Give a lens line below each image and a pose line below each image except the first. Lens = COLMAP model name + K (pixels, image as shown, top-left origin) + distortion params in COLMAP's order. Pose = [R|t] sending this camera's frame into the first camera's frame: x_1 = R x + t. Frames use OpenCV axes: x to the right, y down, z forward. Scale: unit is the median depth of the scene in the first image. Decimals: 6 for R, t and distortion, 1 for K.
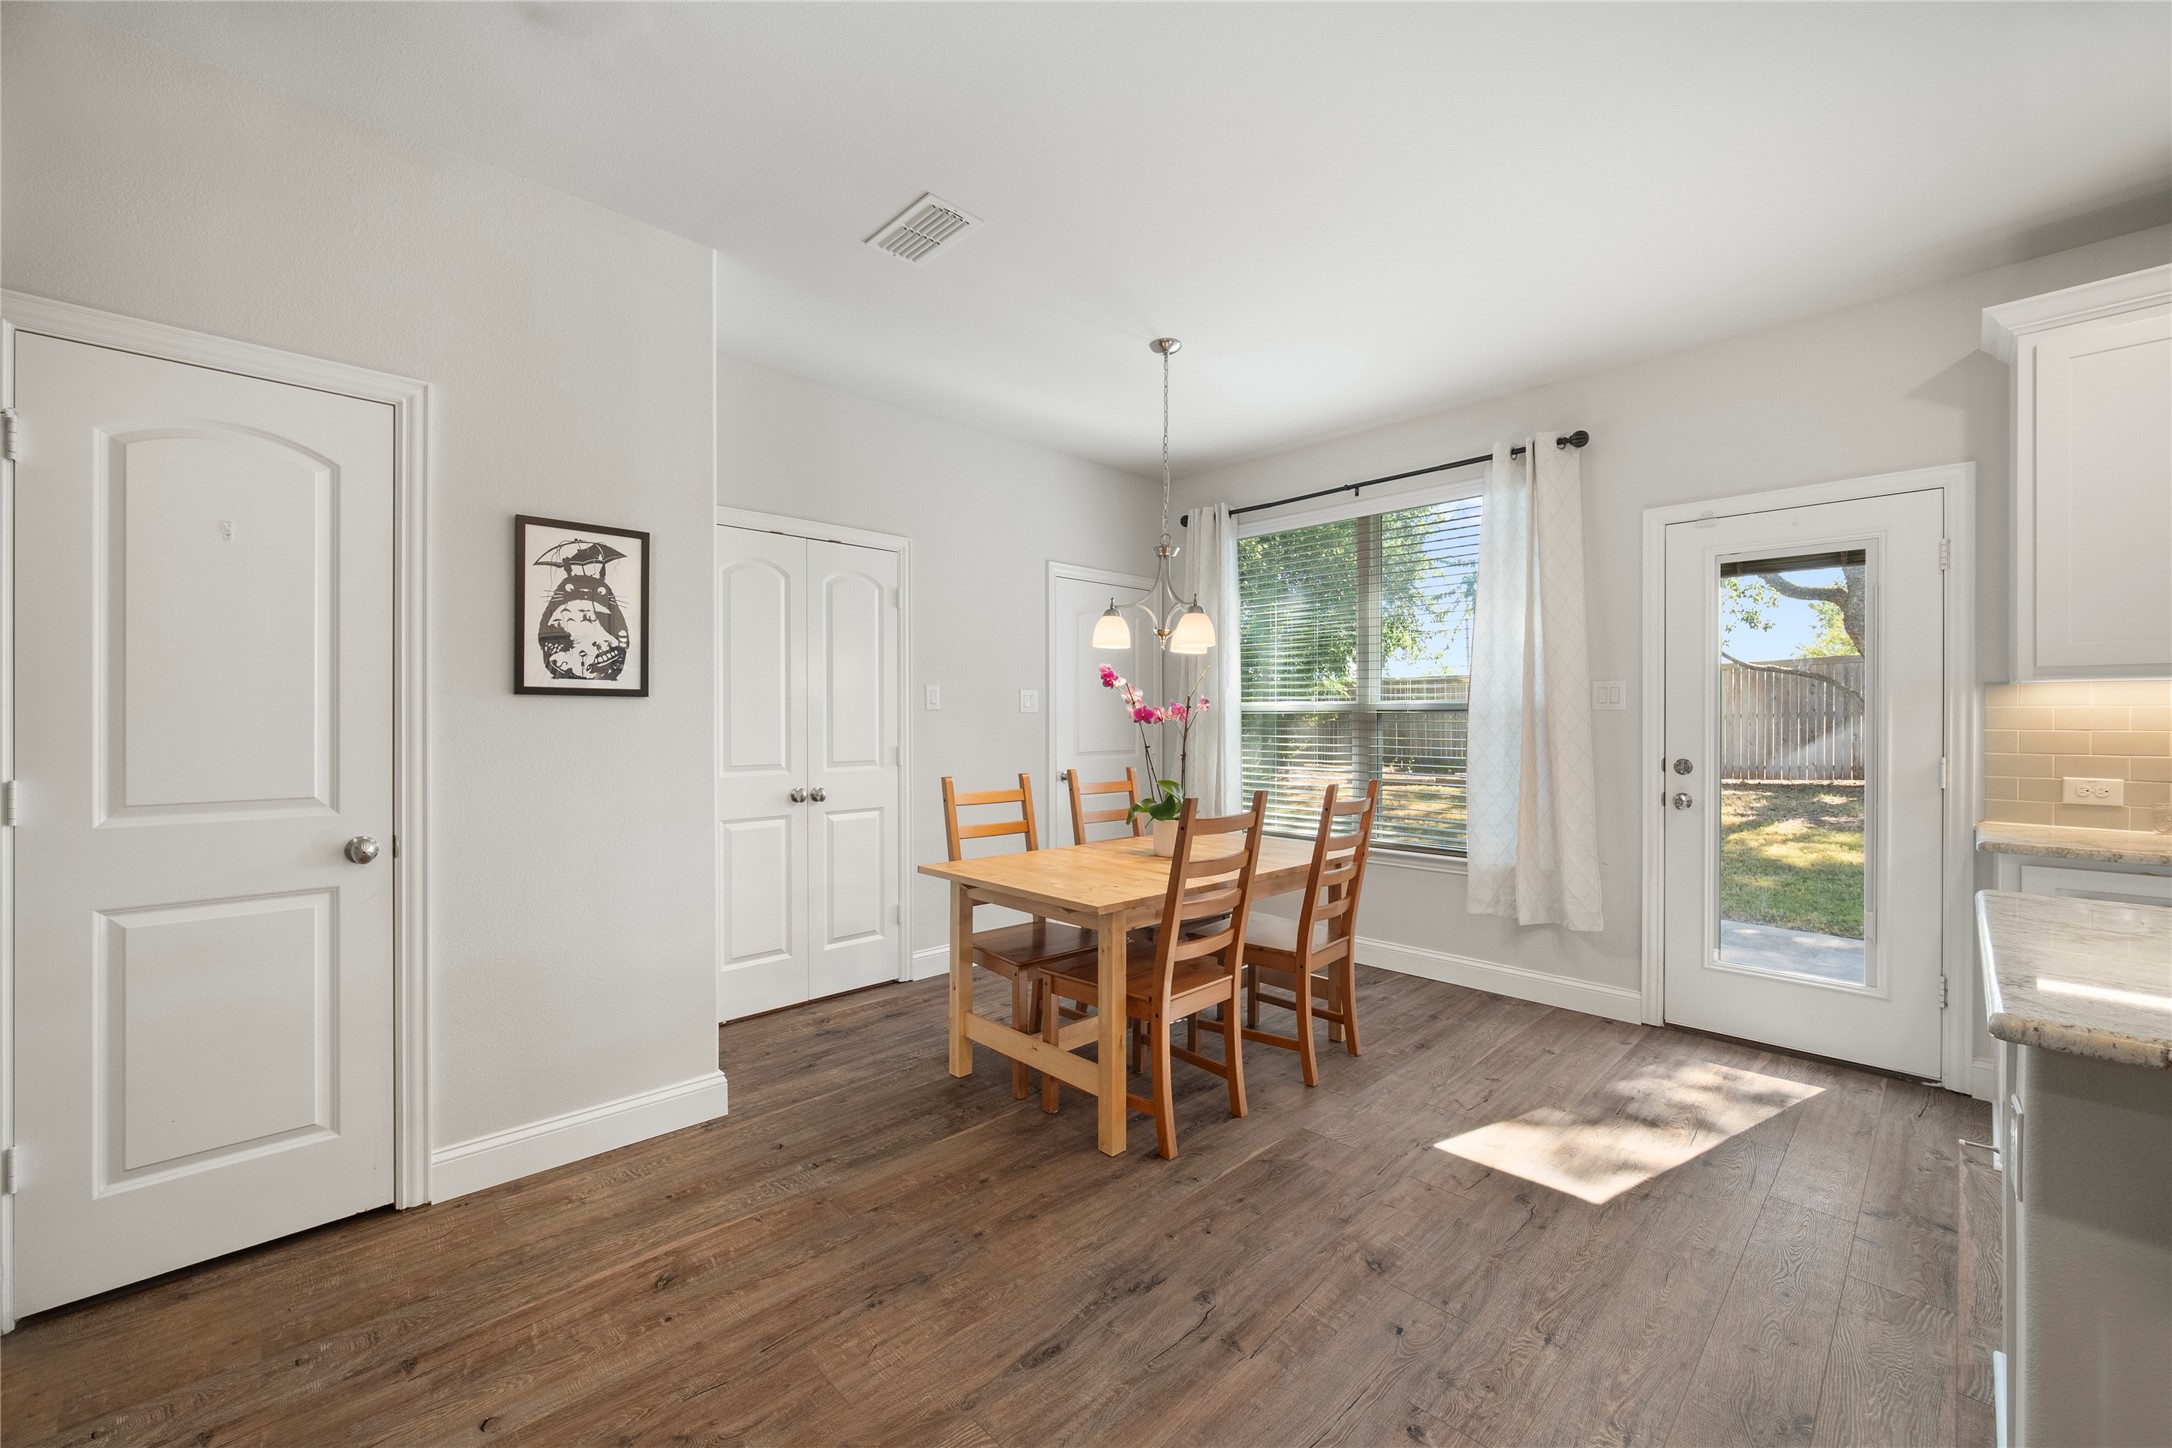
lens RADIAL K [[867.5, 0, 1092.0], [0, 867.5, 716.1], [0, 0, 1]] dist [-0.007408, 0.001408]
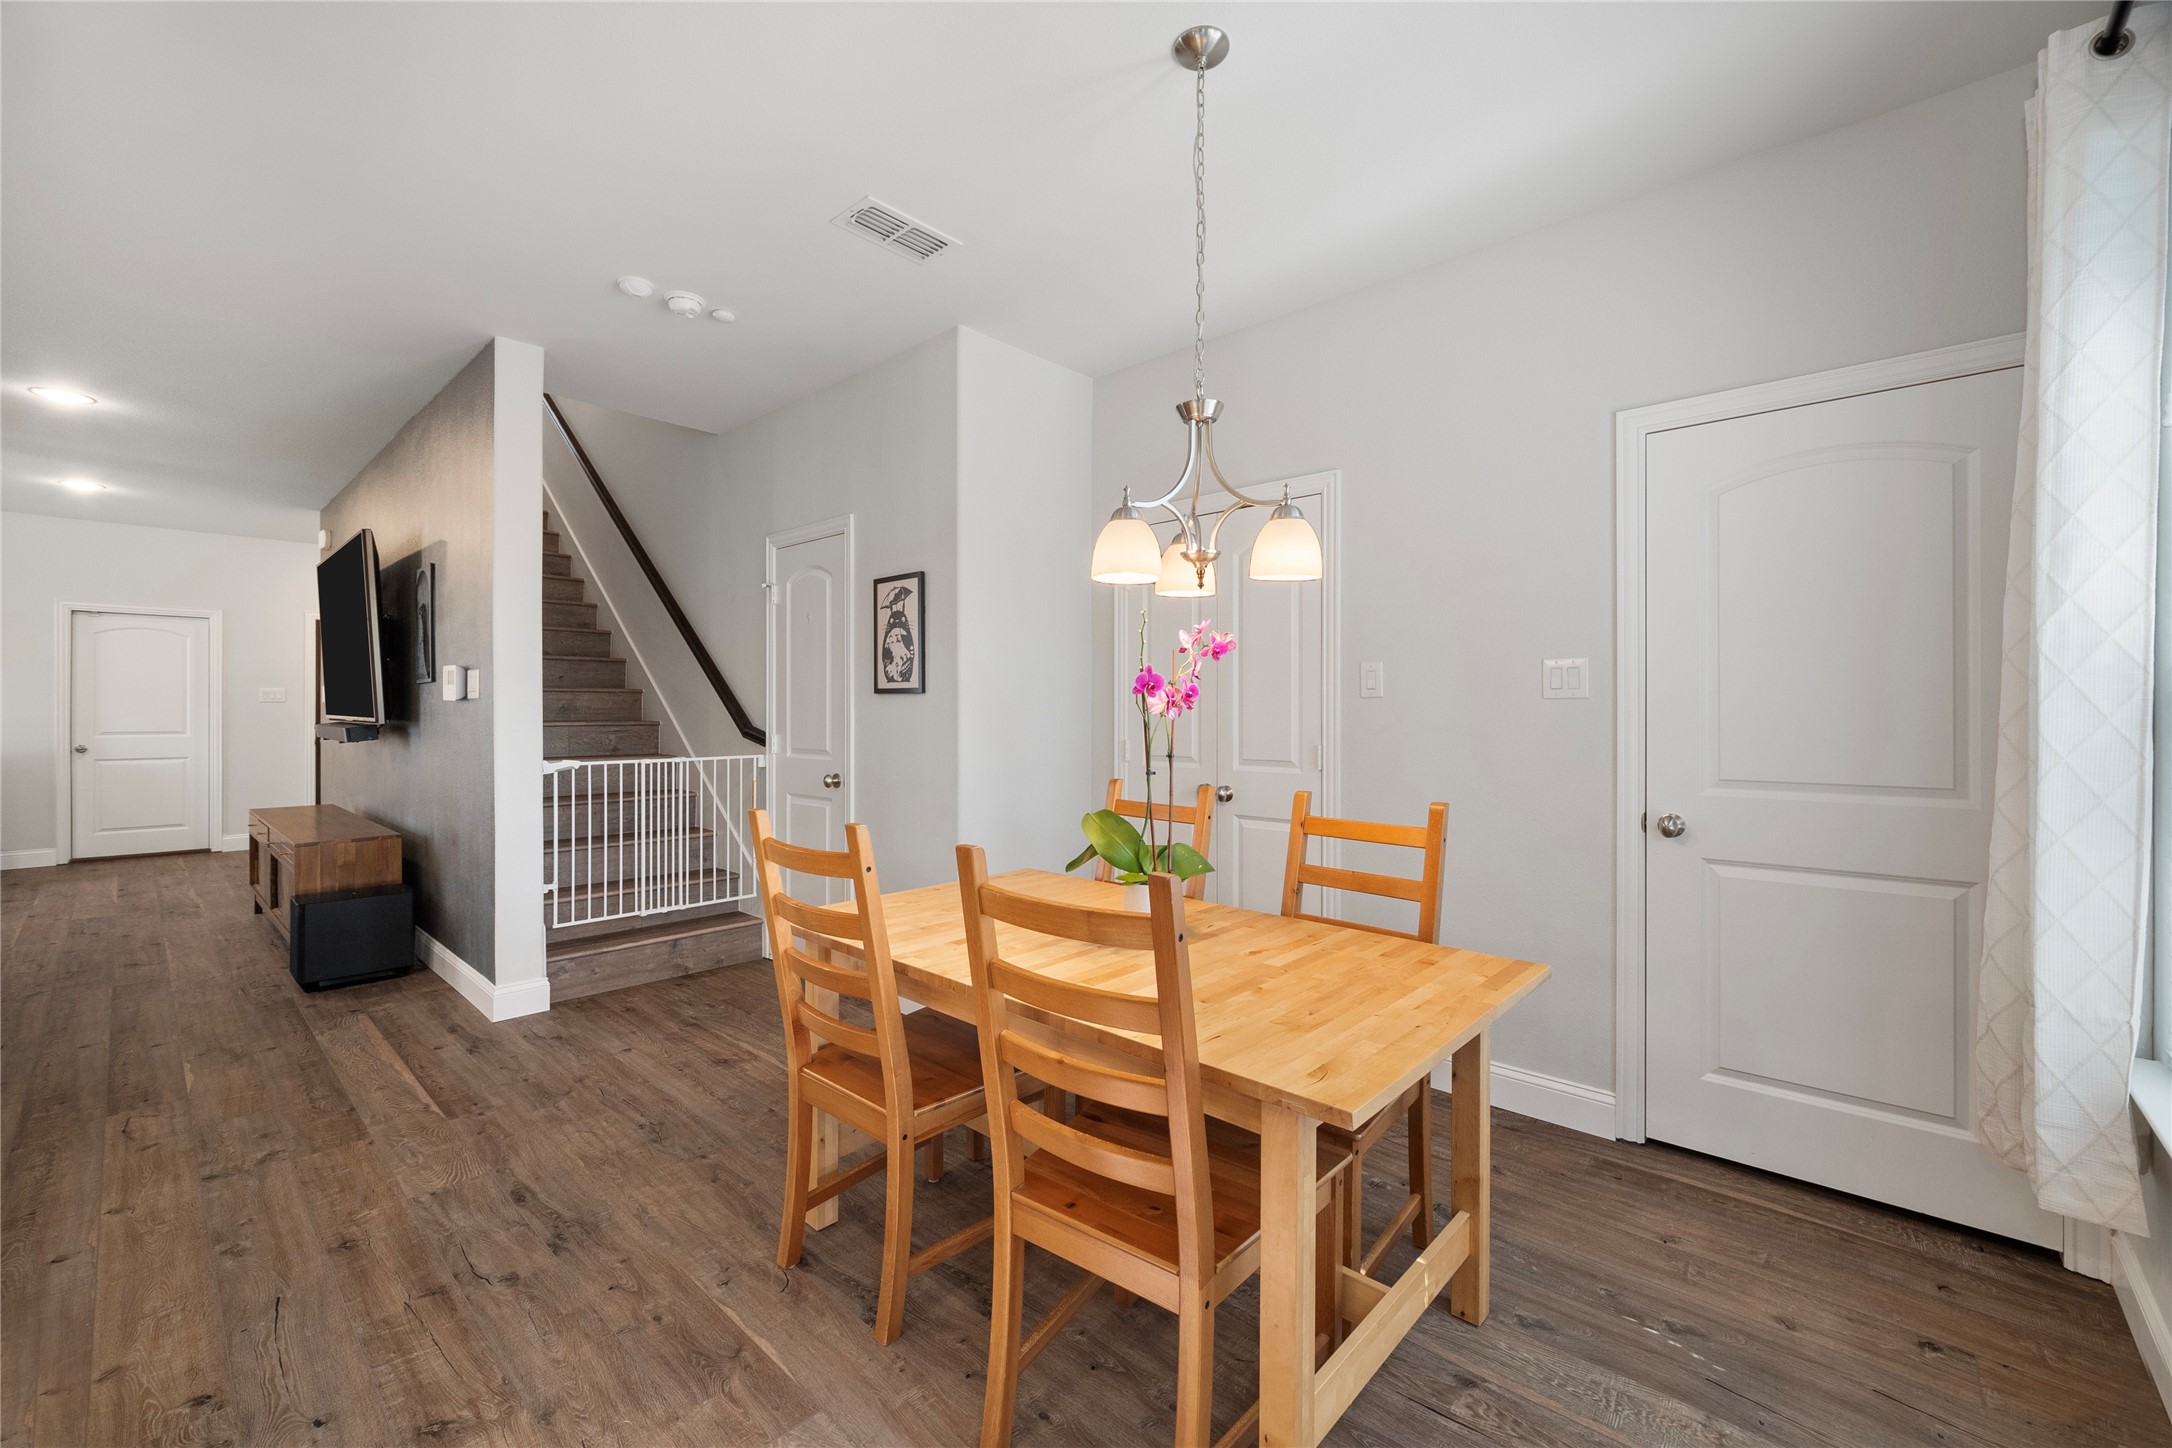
lens RADIAL K [[867.5, 0, 1059.6], [0, 867.5, 718.2], [0, 0, 1]] dist [-0.007408, 0.001408]
pose [[0.047031, 0.003692, -0.998887, 0.793496], [-0.001428, 0.999992, 0.003629, 0.010682], [0.998892, 0.001256, 0.047036, 1.087501]]
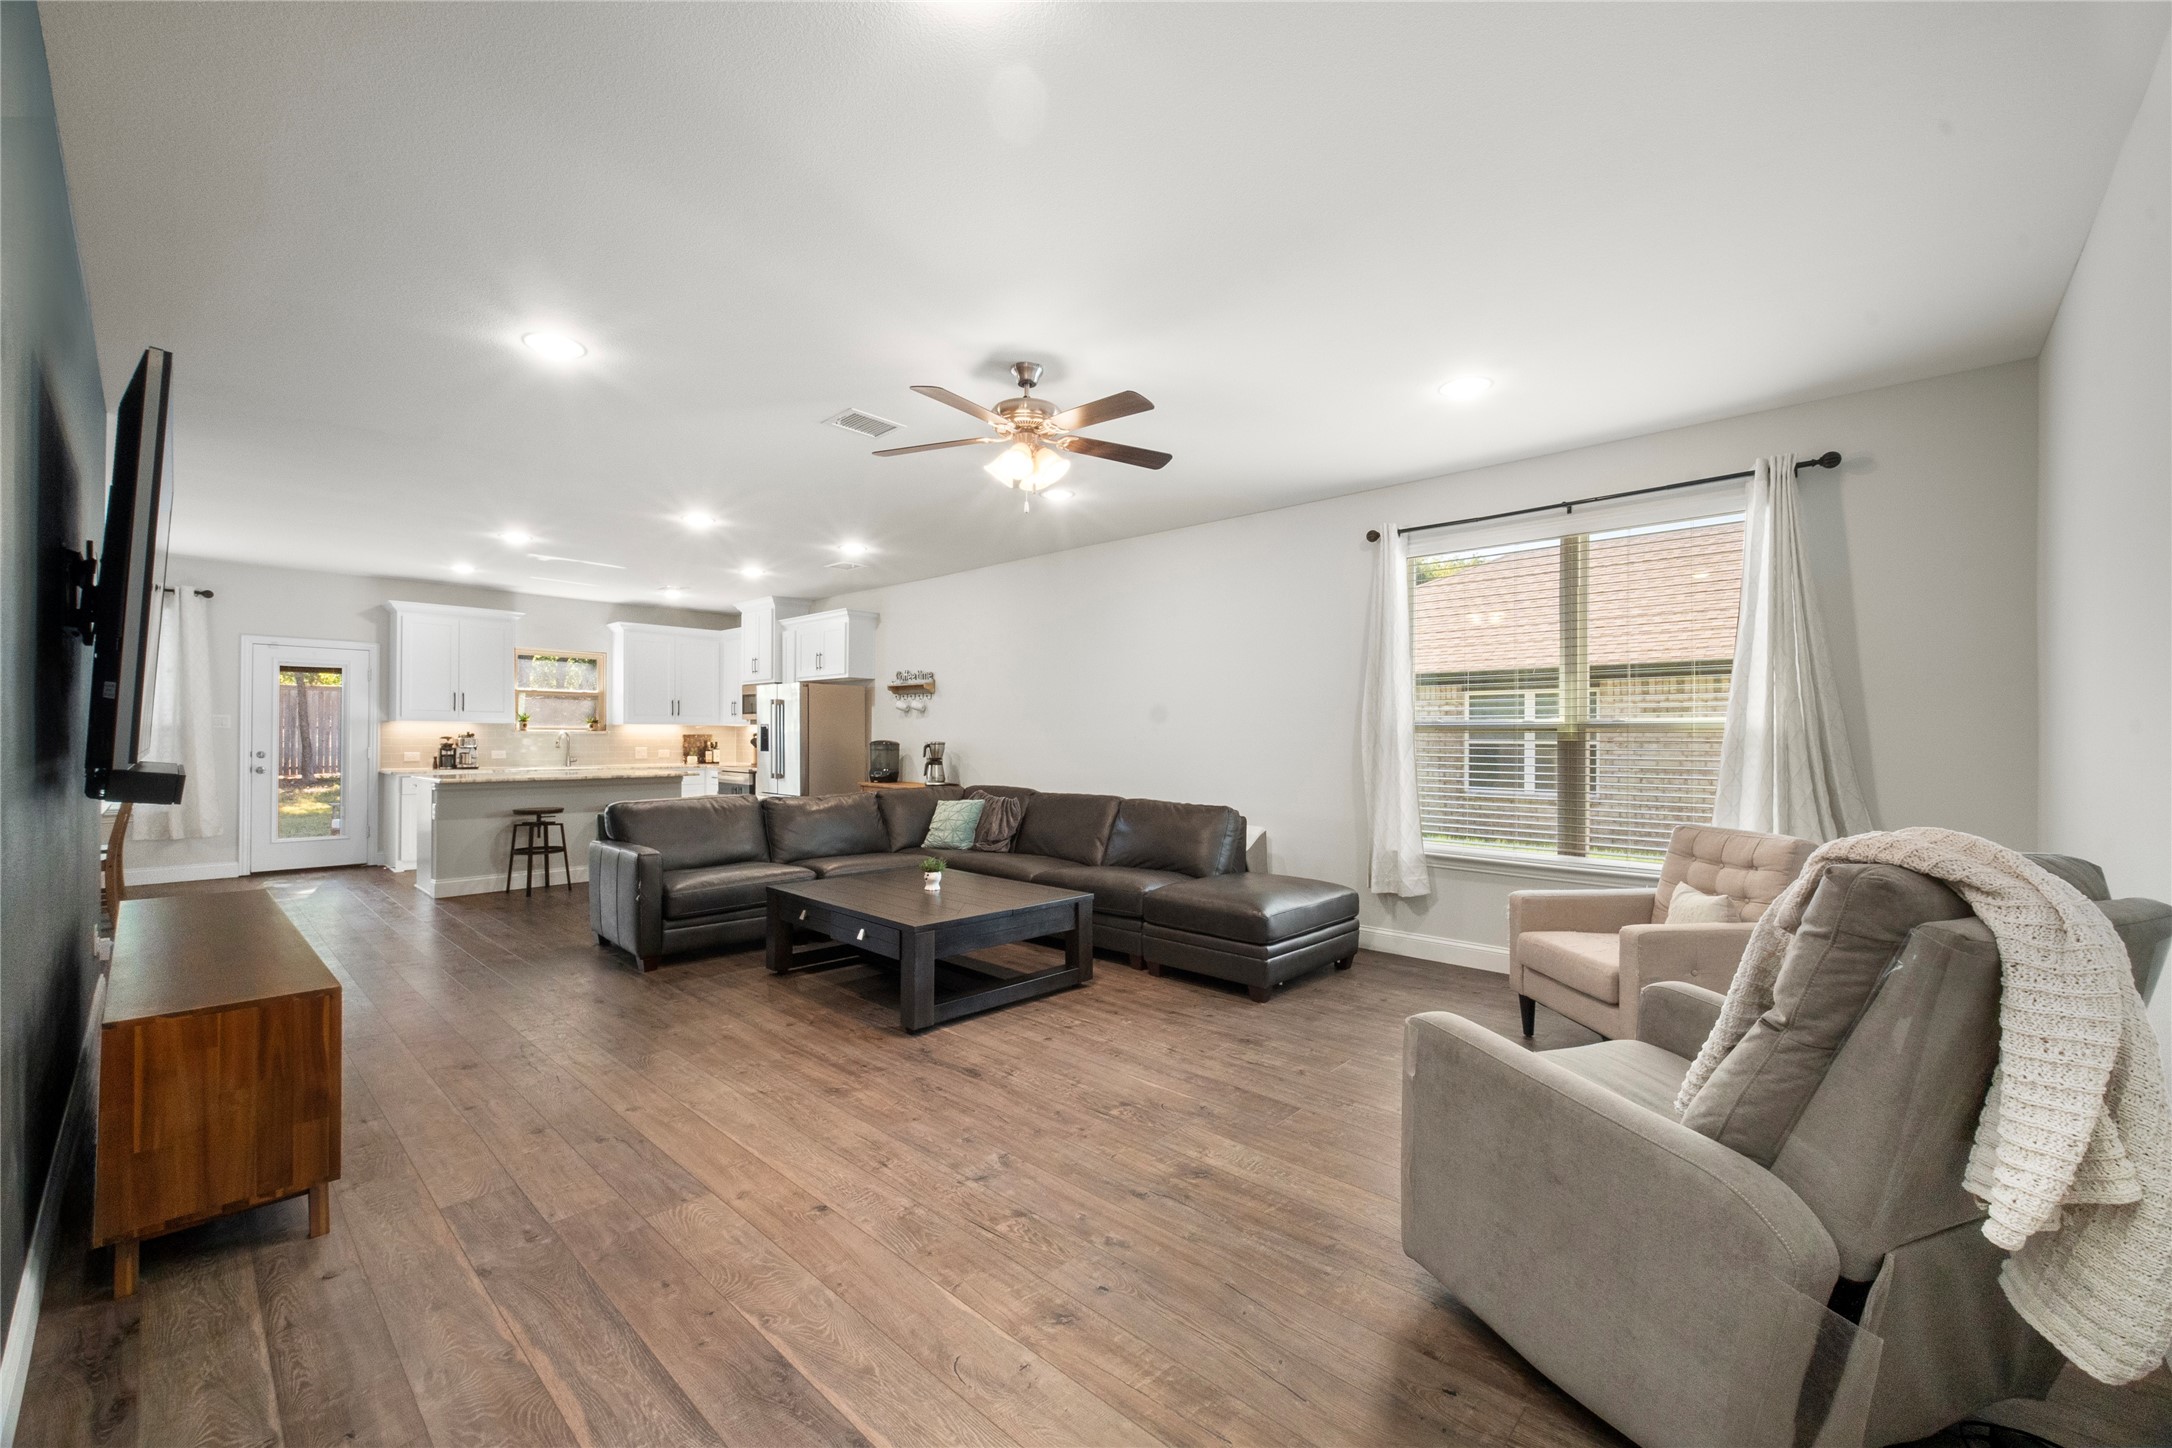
lens RADIAL K [[875.8, 0, 1088.7], [0, 875.8, 731.9], [0, 0, 1]] dist [-0.004140, -0.000536]
pose [[-0.045333, 0.004811, 0.998960, -2.037572], [-0.009013, 0.999946, -0.005225, -0.007992], [-0.998931, -0.009241, -0.045287, -1.260802]]
